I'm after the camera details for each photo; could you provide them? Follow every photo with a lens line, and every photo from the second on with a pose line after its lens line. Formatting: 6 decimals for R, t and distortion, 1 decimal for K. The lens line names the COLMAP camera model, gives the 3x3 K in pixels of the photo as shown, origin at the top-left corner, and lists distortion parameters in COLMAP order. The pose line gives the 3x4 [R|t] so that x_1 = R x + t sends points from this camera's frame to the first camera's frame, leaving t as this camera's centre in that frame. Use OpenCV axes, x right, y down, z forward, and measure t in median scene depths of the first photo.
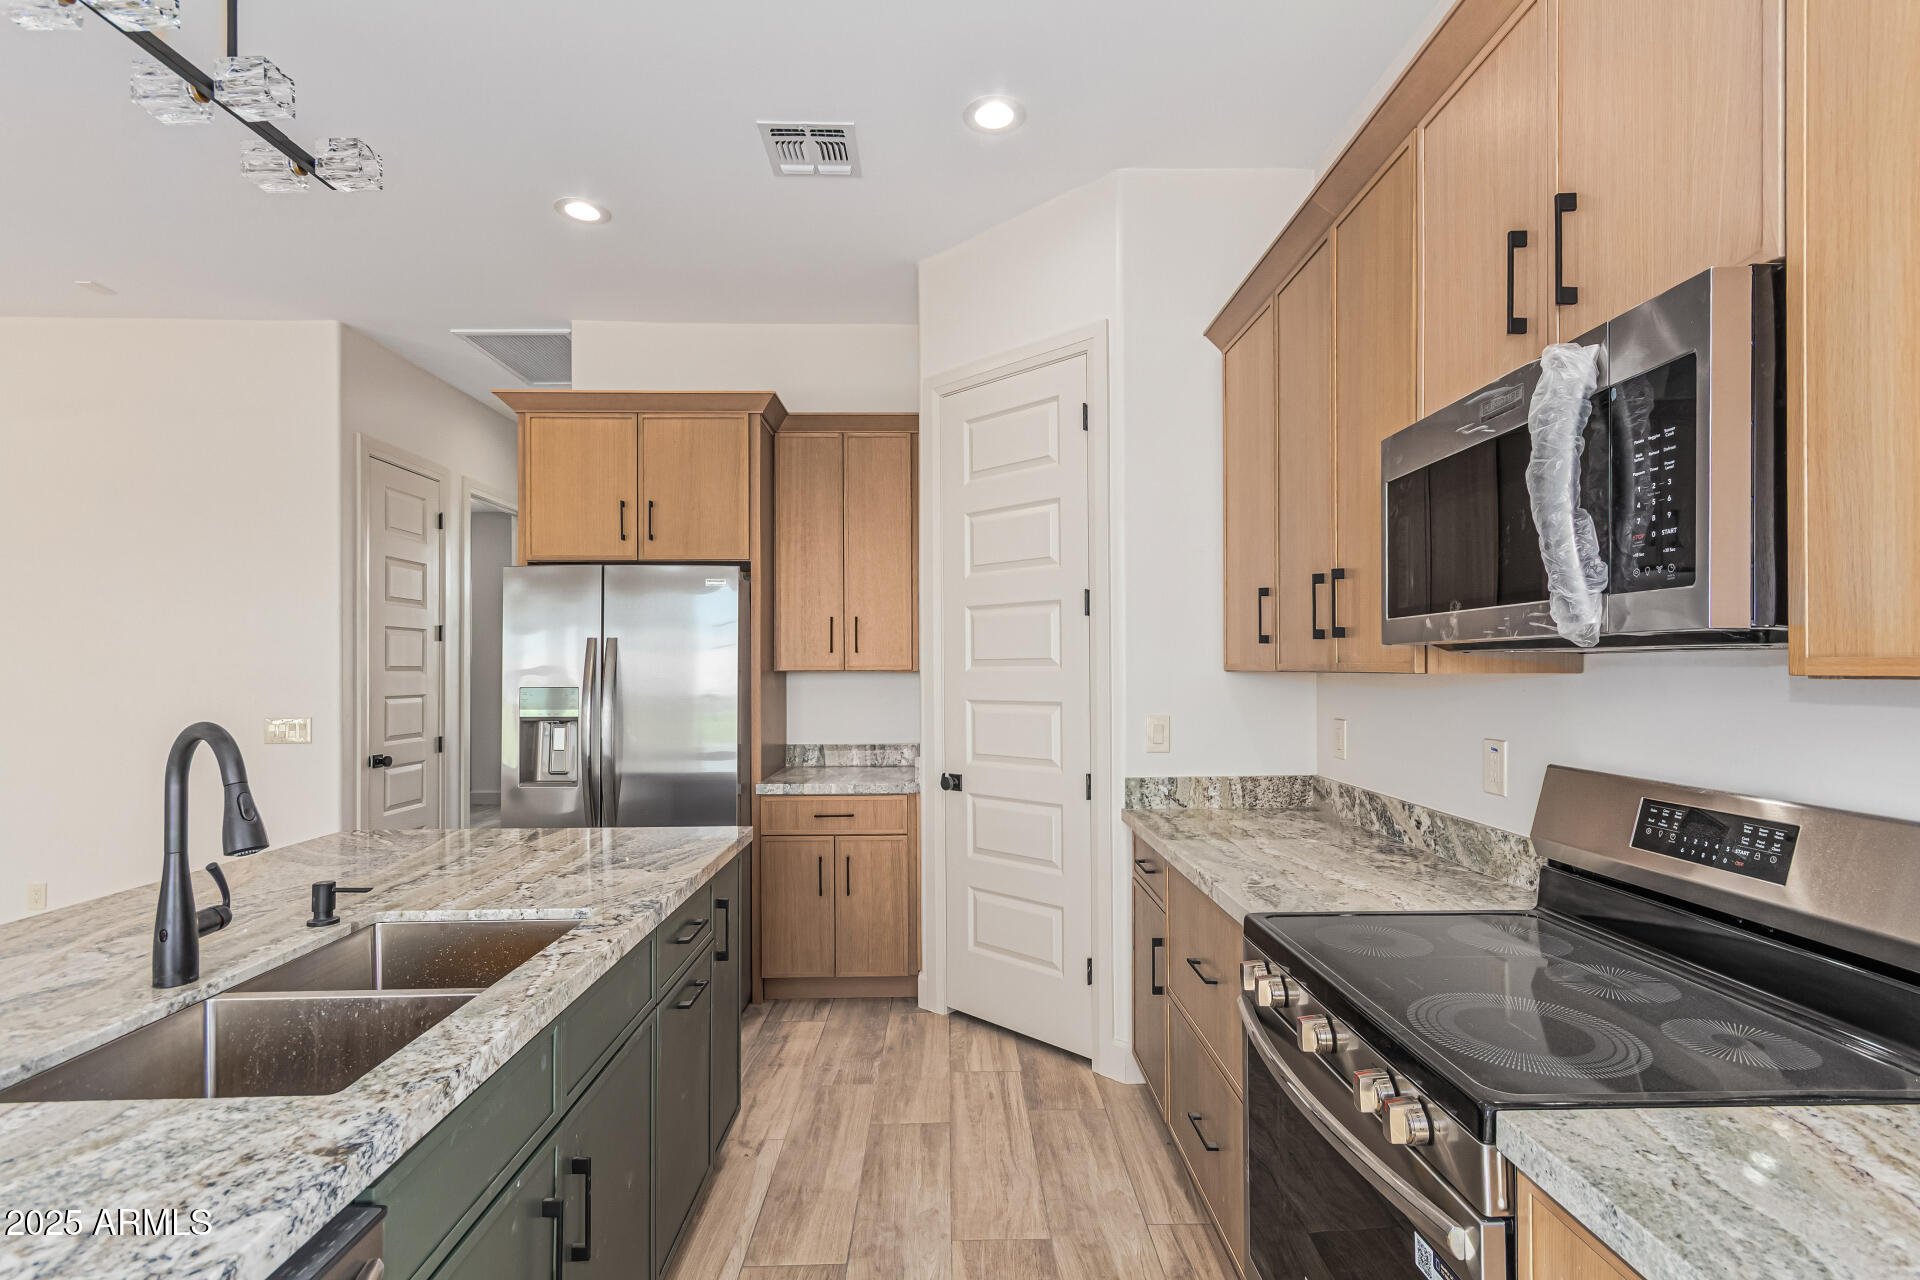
lens RADIAL K [[889.5, 0, 969.3], [0, 889.5, 660.3], [0, 0, 1]] dist [0.009500, 0.000692]
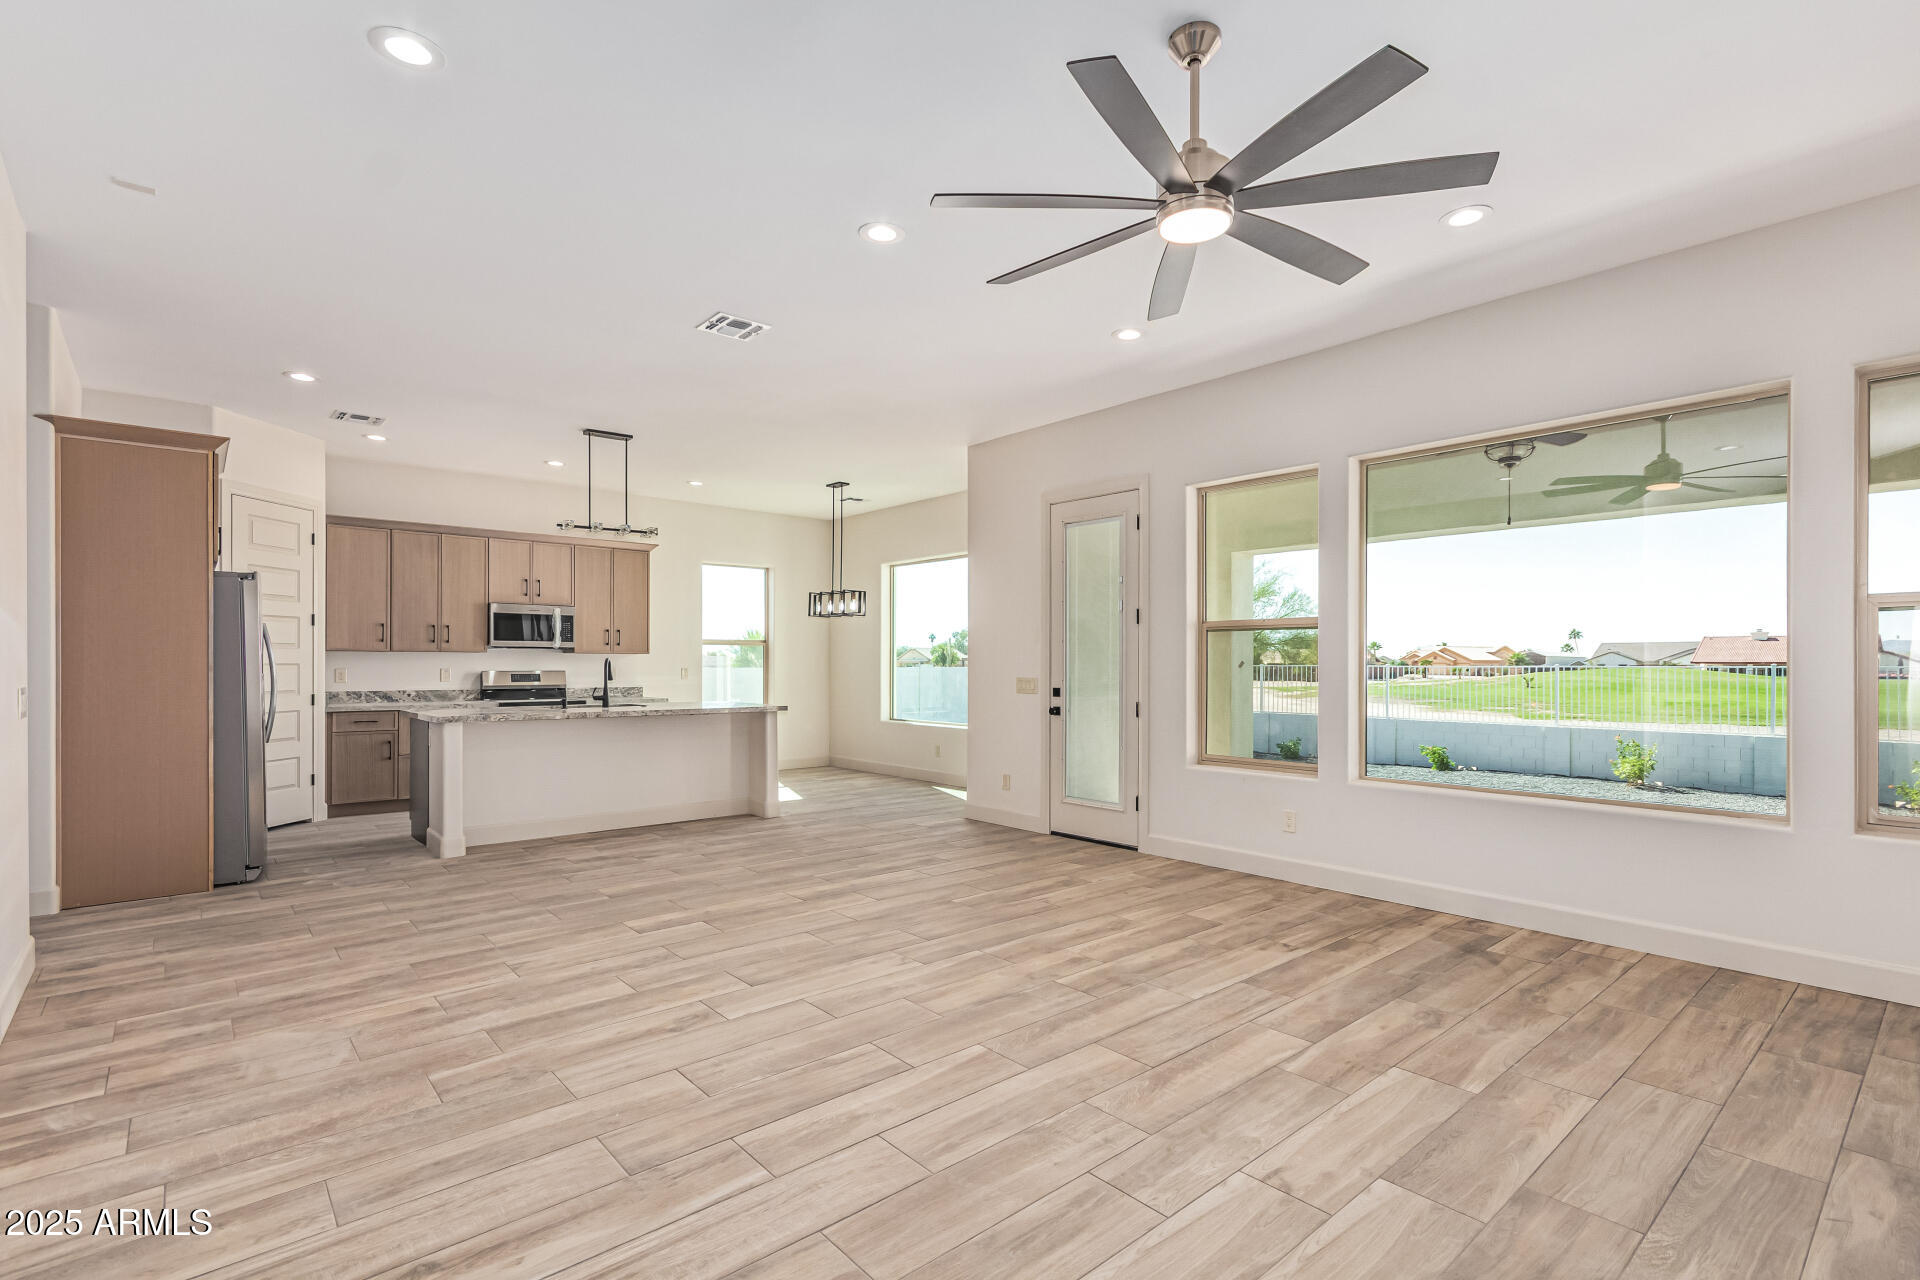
lens RADIAL K [[889.5, 0, 969.3], [0, 889.5, 660.3], [0, 0, 1]] dist [0.009500, 0.000692]
pose [[-0.641560, 0.005741, 0.767051, -5.843582], [-0.006666, 0.999893, -0.013059, 0.129420], [-0.767044, -0.013491, -0.641453, 2.545861]]
